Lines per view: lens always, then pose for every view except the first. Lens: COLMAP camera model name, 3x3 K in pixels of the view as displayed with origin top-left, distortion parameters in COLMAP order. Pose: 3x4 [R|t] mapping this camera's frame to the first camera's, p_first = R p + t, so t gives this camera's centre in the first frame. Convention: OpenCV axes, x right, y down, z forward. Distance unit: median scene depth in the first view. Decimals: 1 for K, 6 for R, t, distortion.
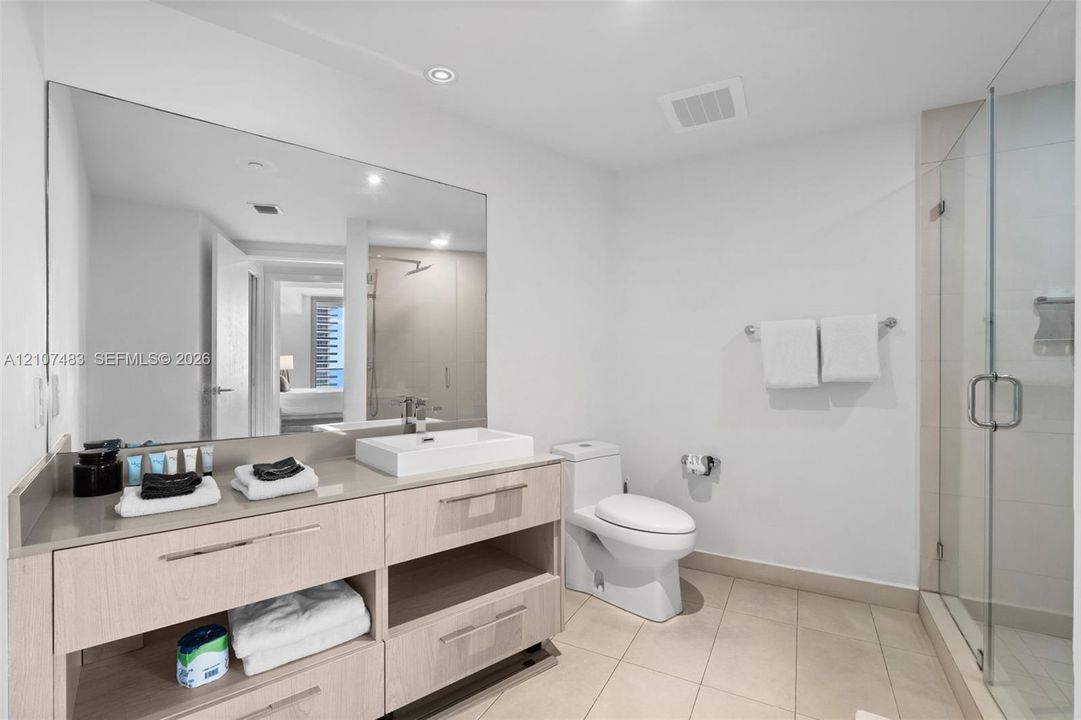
lens RADIAL K [[540.7, 0, 540.5], [0, 540.7, 360.0], [0, 0, 1]] dist [0.002076, 0.000282]
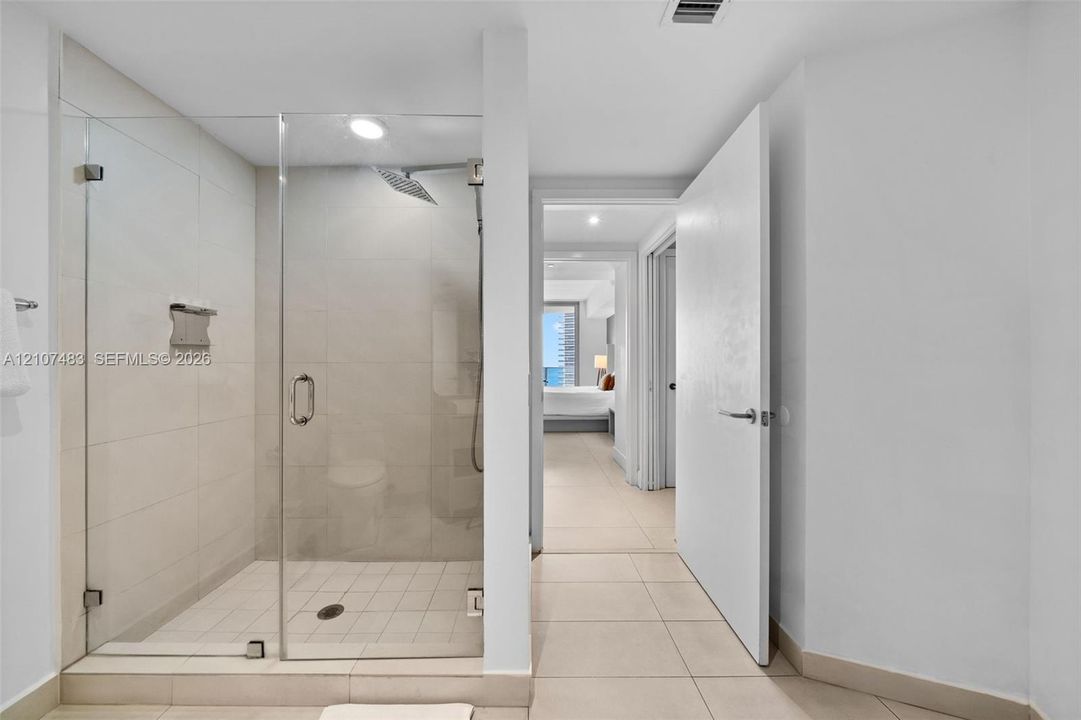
lens RADIAL K [[540.7, 0, 540.5], [0, 540.7, 360.0], [0, 0, 1]] dist [0.002076, 0.000282]
pose [[-0.739663, -0.001102, 0.672977, -0.334028], [-0.002839, 0.999995, -0.001483, -0.004267], [-0.672972, -0.003008, -0.739662, 1.291043]]
